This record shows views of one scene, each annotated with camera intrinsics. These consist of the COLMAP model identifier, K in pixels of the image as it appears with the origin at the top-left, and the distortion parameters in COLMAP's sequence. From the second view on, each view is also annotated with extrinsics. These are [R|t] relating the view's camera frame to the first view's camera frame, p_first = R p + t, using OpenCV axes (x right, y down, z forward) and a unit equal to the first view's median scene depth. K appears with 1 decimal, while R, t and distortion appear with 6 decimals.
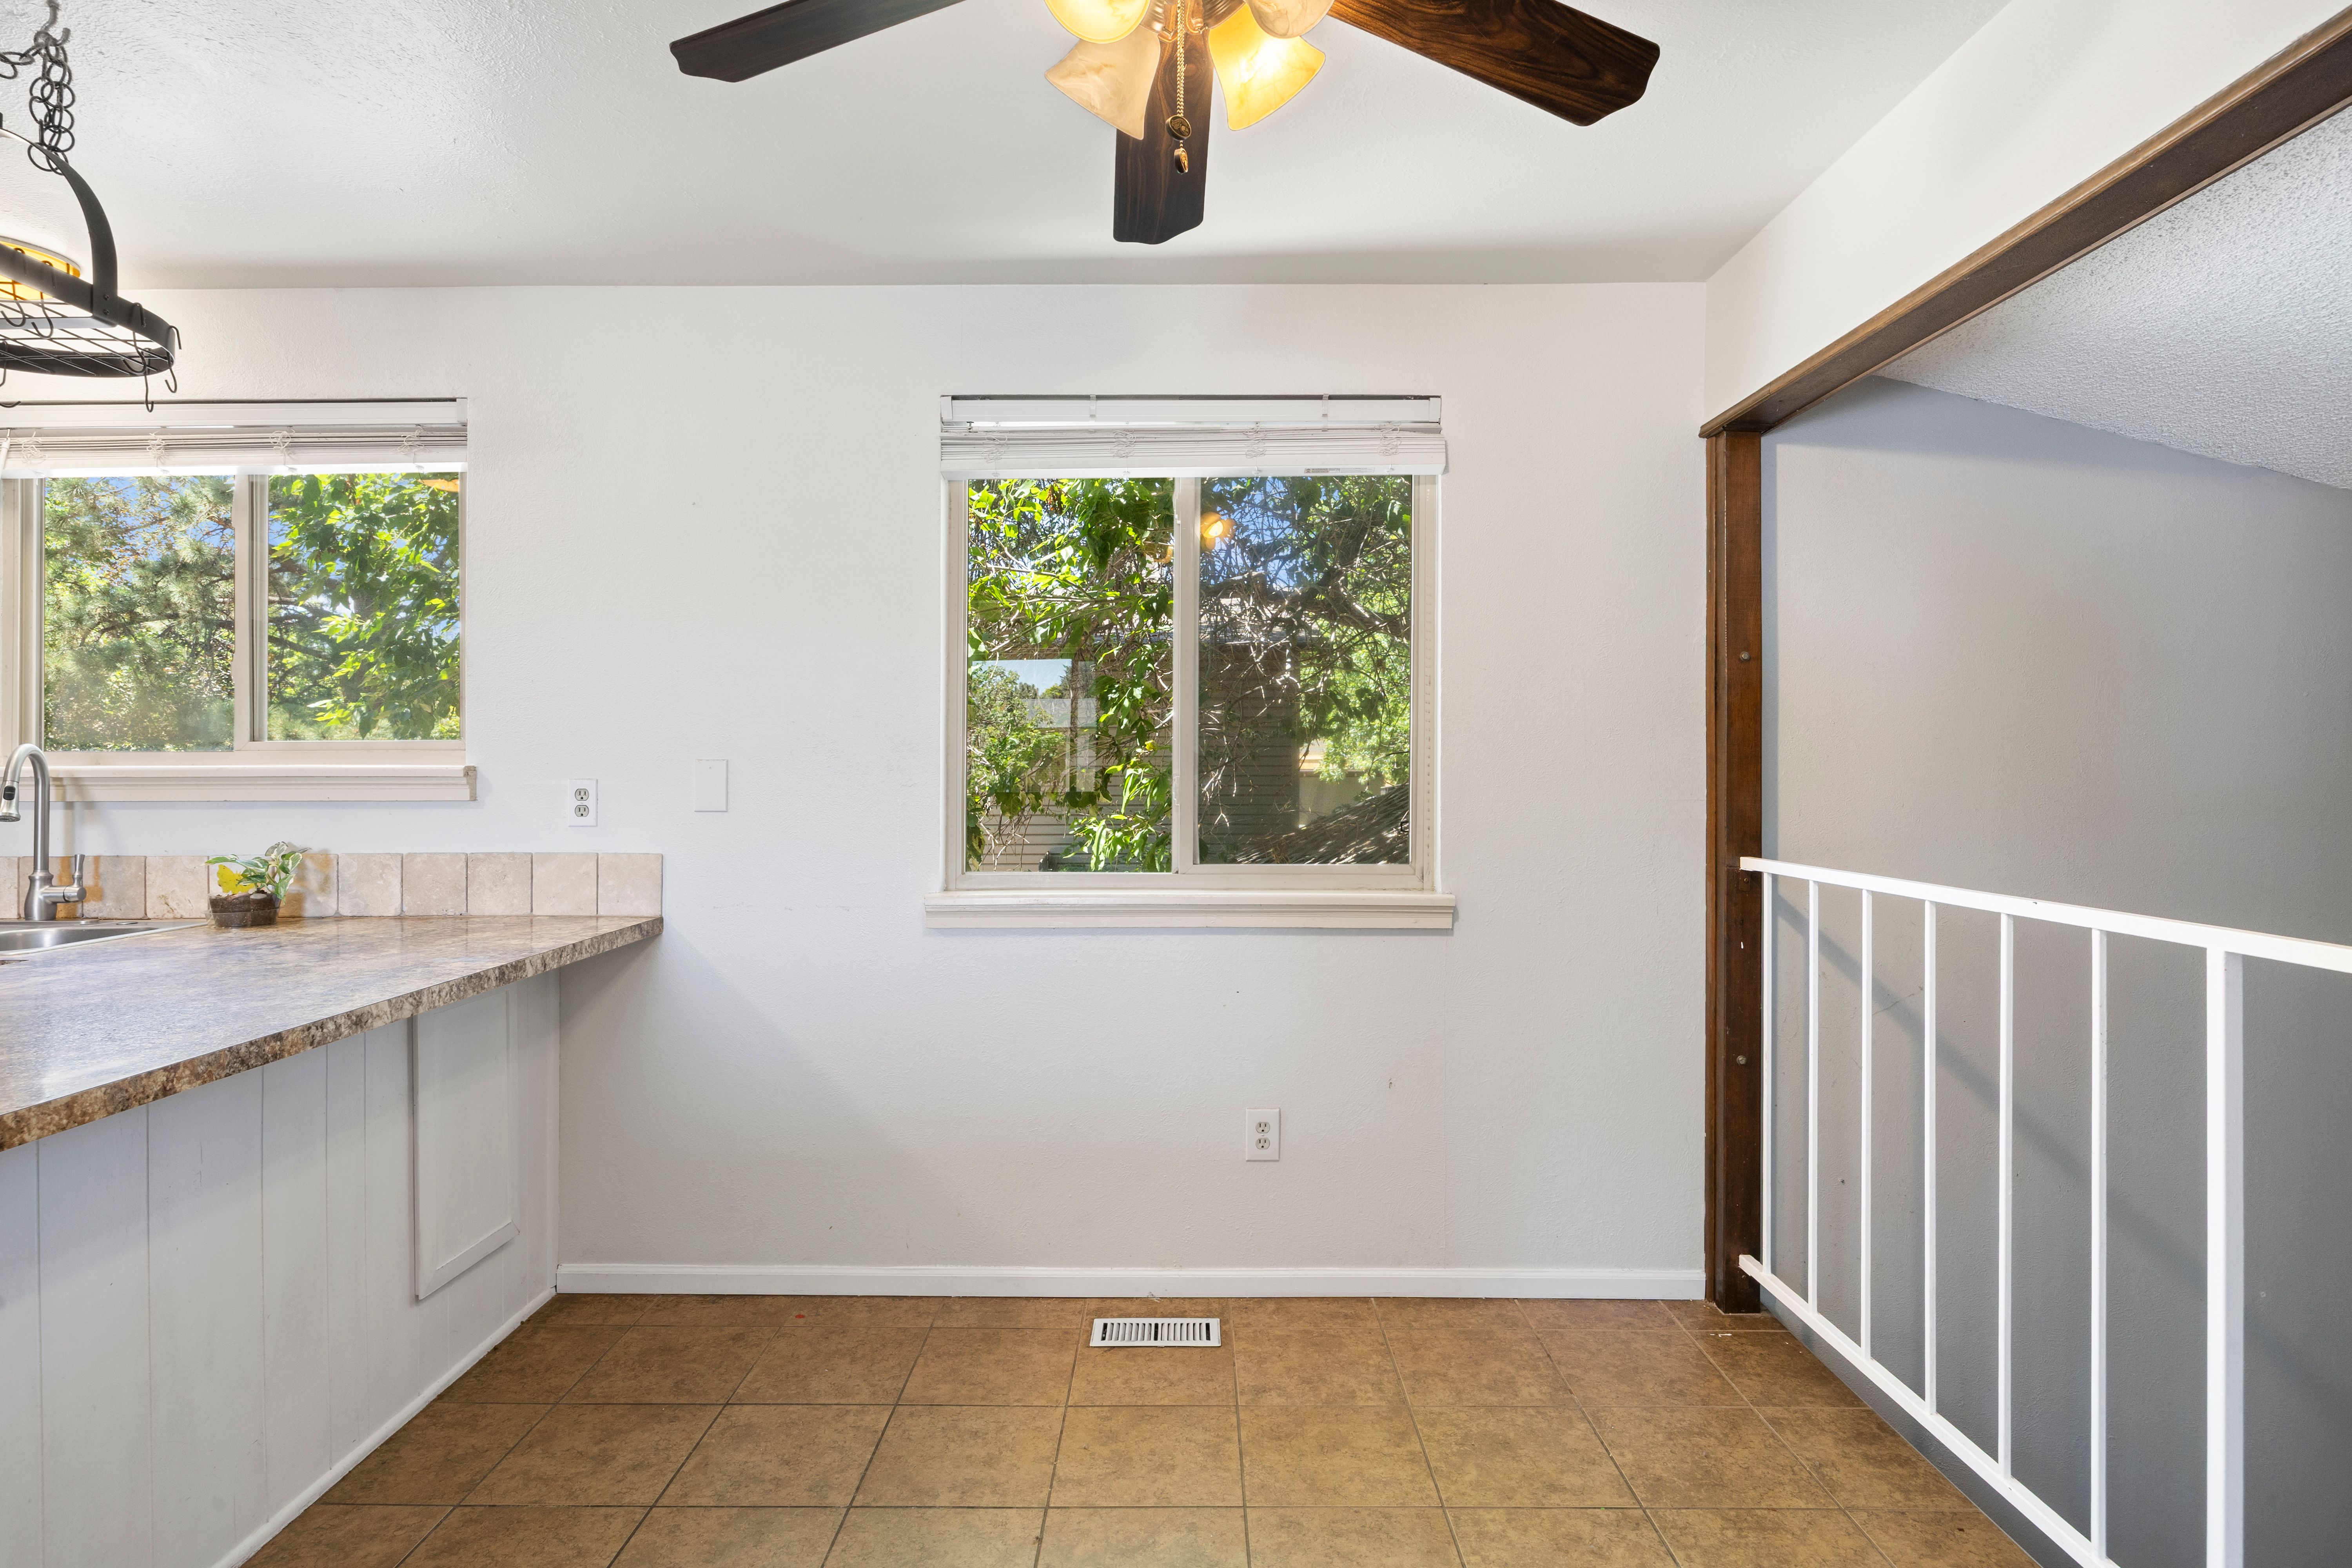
lens RADIAL K [[1257.6, 0, 1195.4], [0, 1257.6, 782.8], [0, 0, 1]] dist [-0.001176, -0.004323]
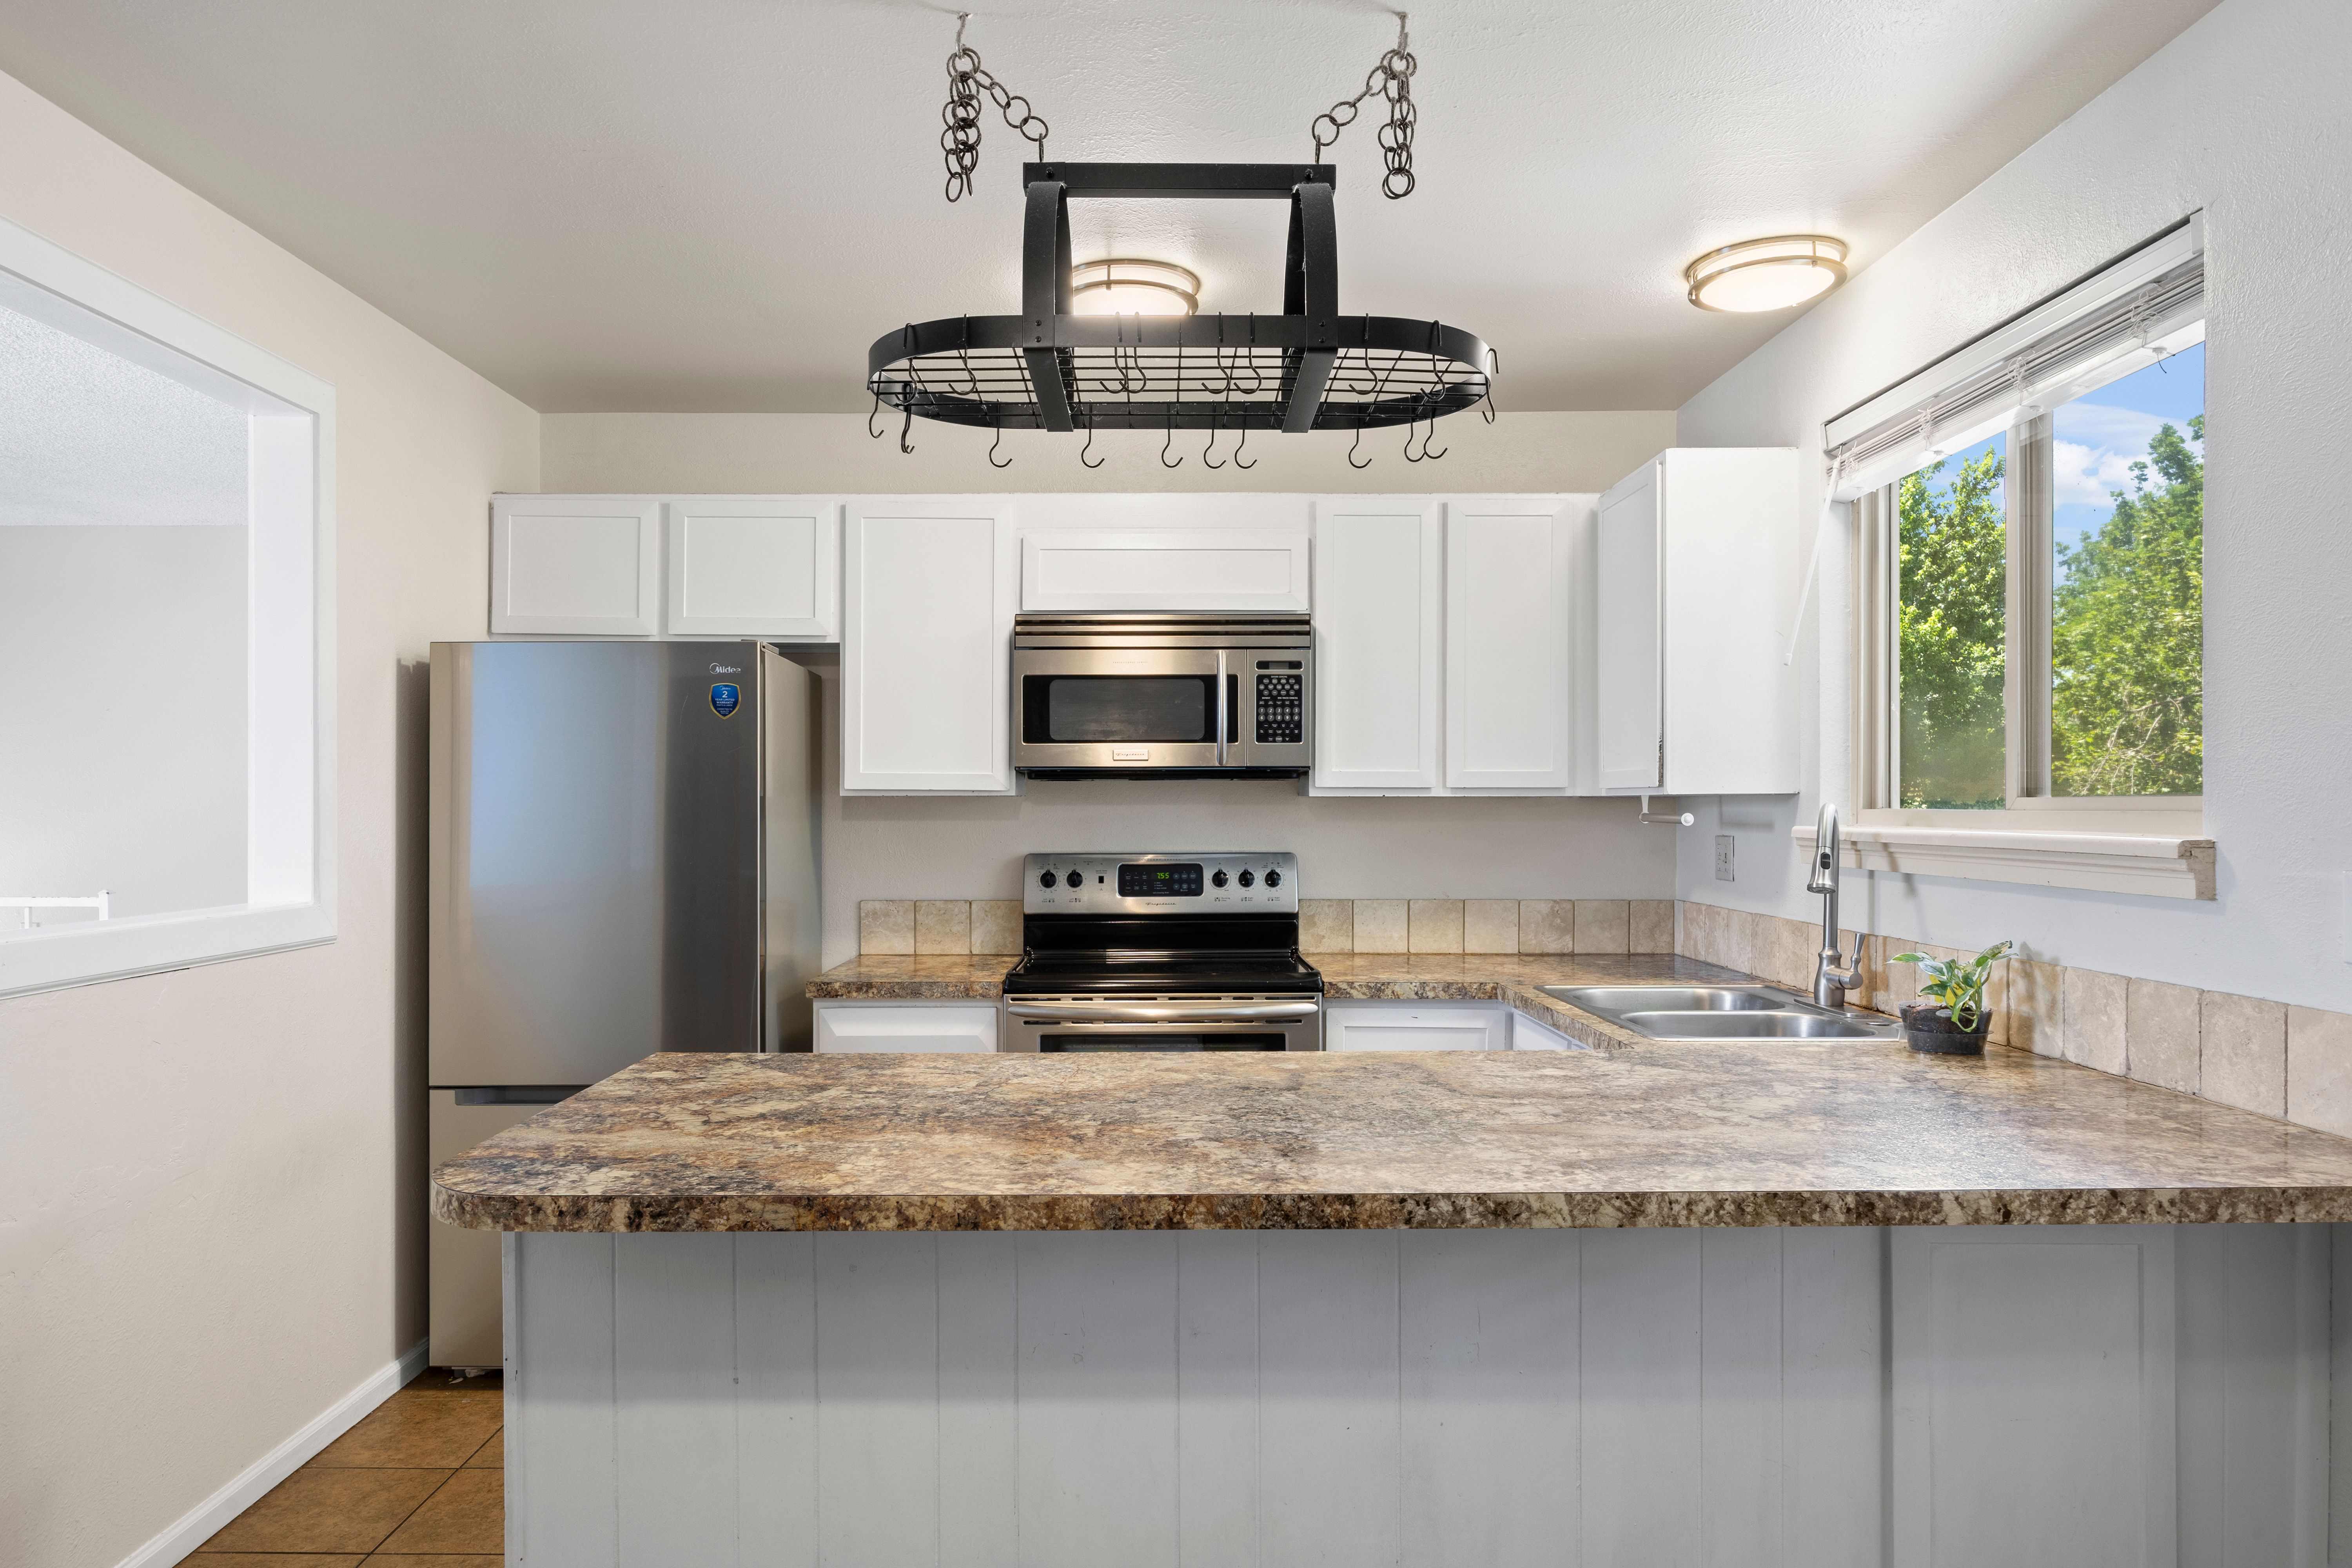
lens RADIAL K [[1502.7, 0, 1201.5], [0, 1502.7, 771.4], [0, 0, 1]] dist [-0.010869, 0.008034]
pose [[-0.007709, -0.016941, -0.999827, 0.133609], [-0.014392, 0.999755, -0.016829, -0.030040], [0.999867, 0.014259, -0.007951, 0.580808]]
